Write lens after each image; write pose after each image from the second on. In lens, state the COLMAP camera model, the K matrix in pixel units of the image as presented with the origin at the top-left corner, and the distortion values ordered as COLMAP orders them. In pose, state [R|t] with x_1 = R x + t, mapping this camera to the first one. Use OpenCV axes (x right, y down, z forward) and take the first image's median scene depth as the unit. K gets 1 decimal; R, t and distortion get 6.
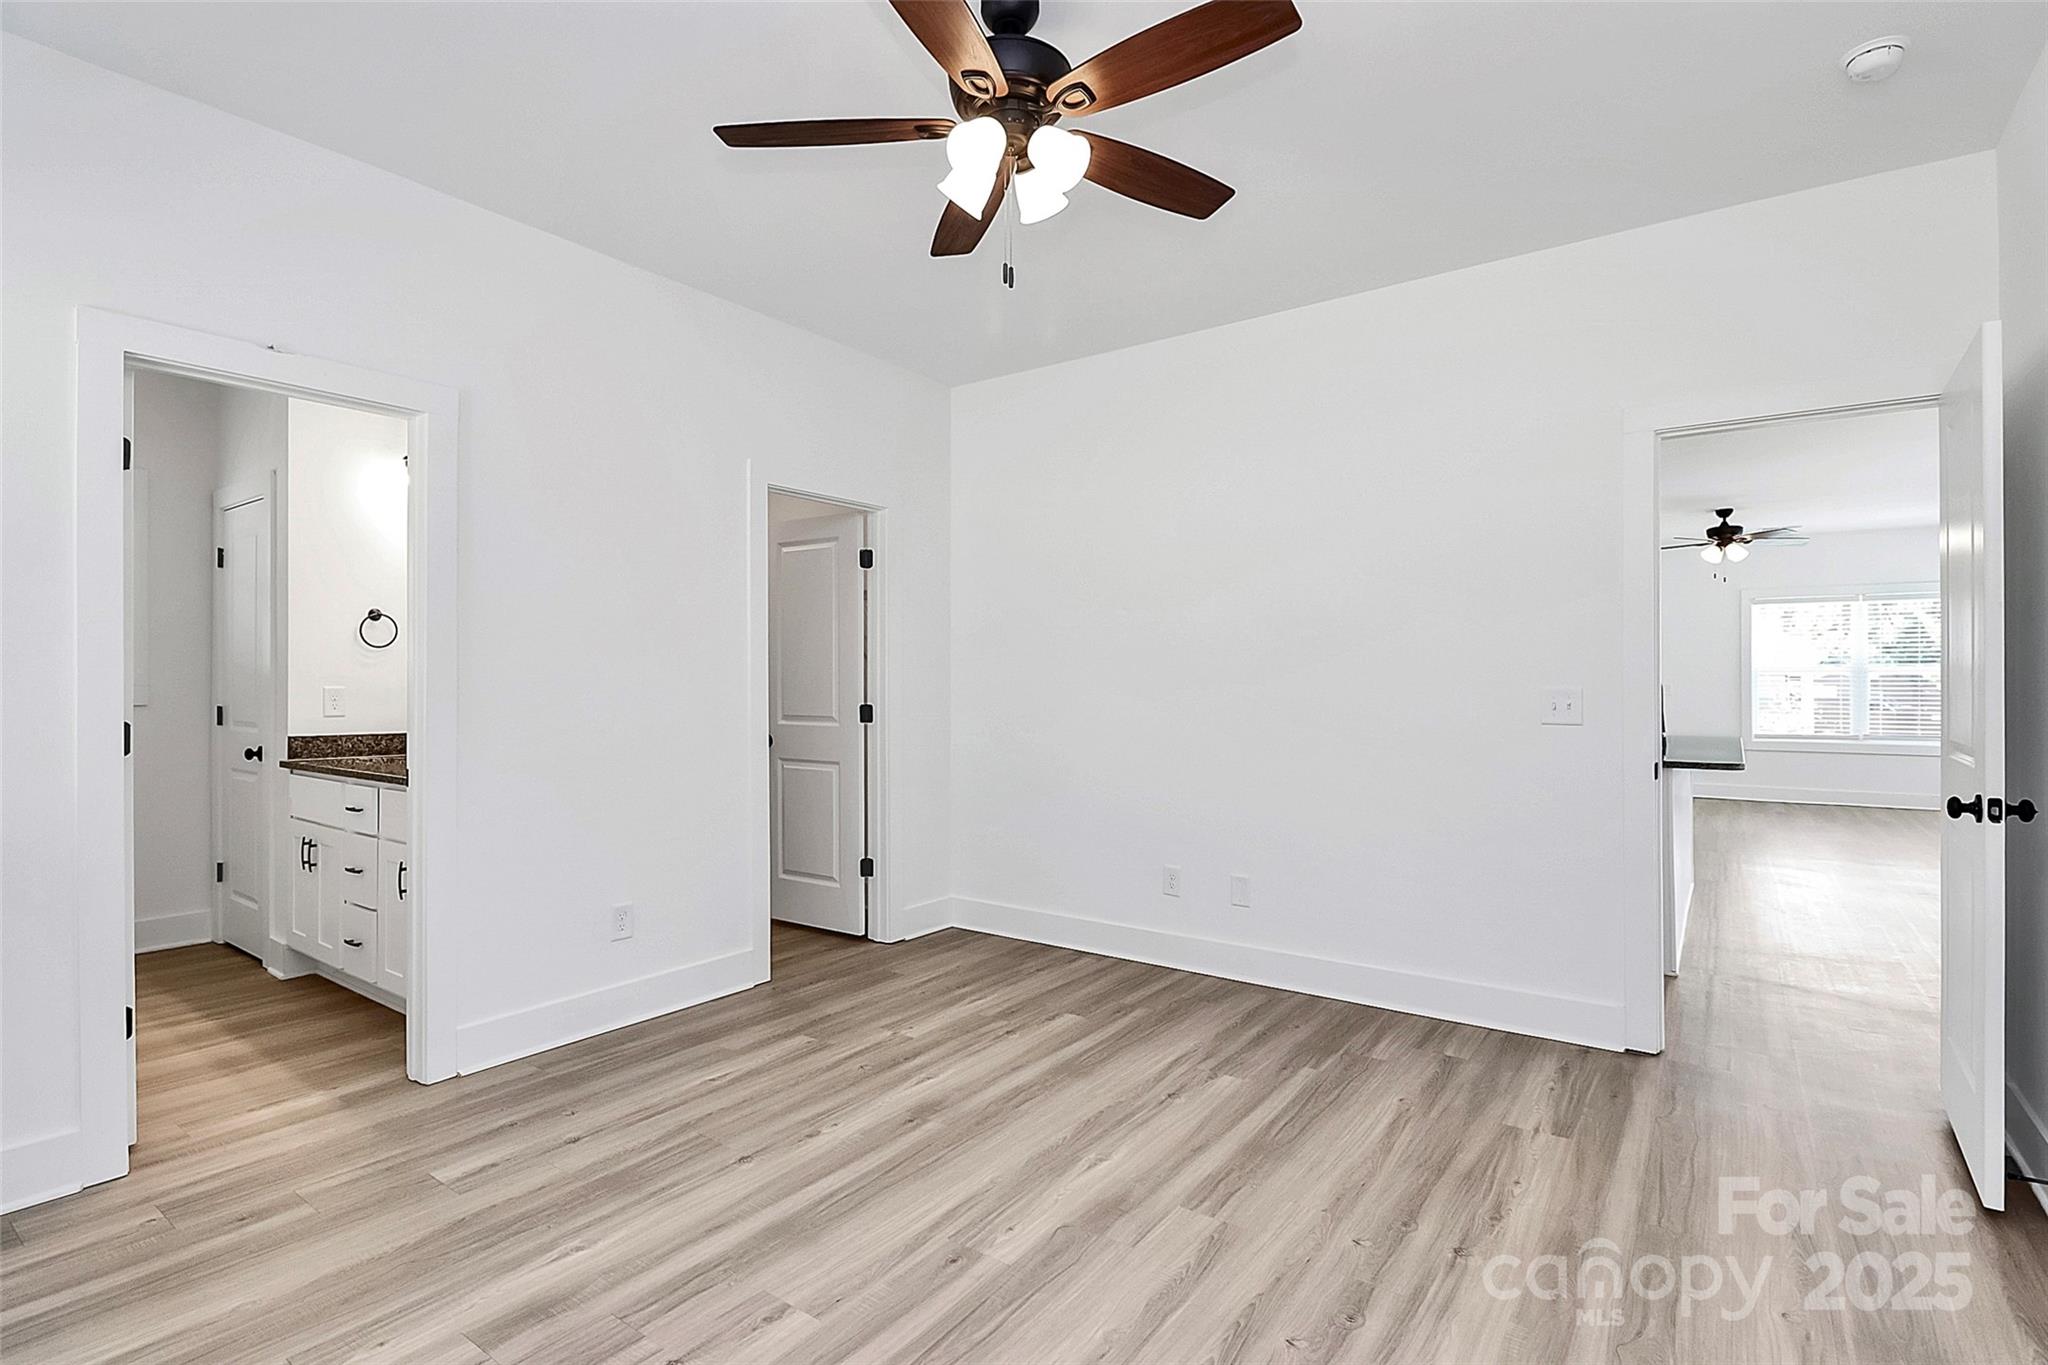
lens RADIAL K [[973.3, 0, 1032.8], [0, 973.3, 688.5], [0, 0, 1]] dist [-0.013659, 0.001458]
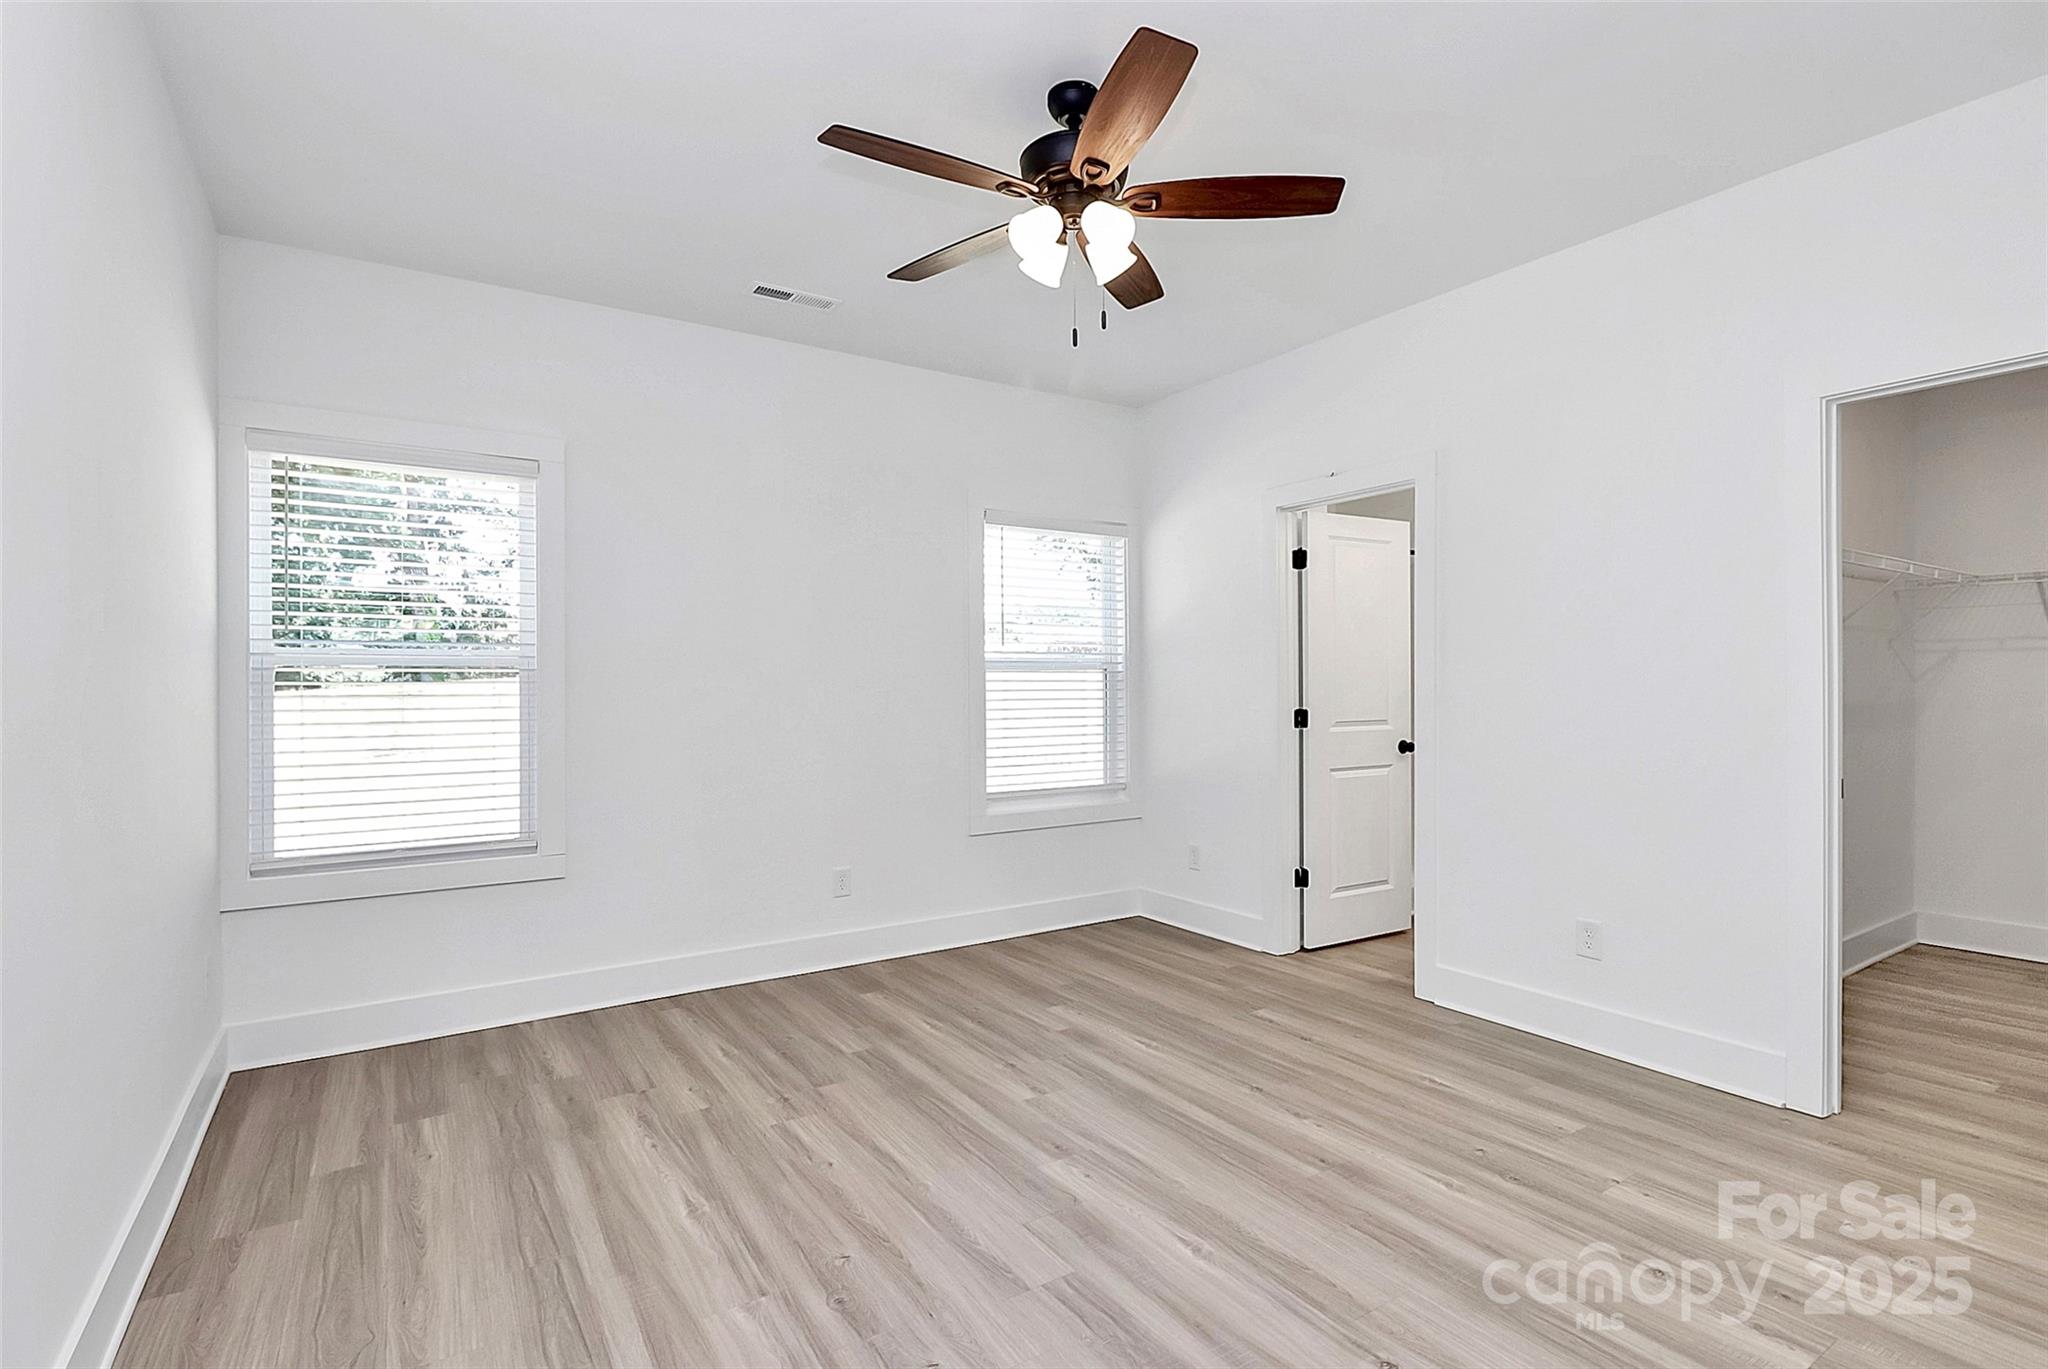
lens RADIAL K [[973.3, 0, 1012.3], [0, 973.3, 681.1], [0, 0, 1]] dist [-0.013659, 0.001458]
pose [[-0.370196, -0.000884, -0.928953, 0.859102], [0.004348, 0.999987, -0.002684, -0.011317], [0.928944, -0.005033, -0.370187, 1.089531]]
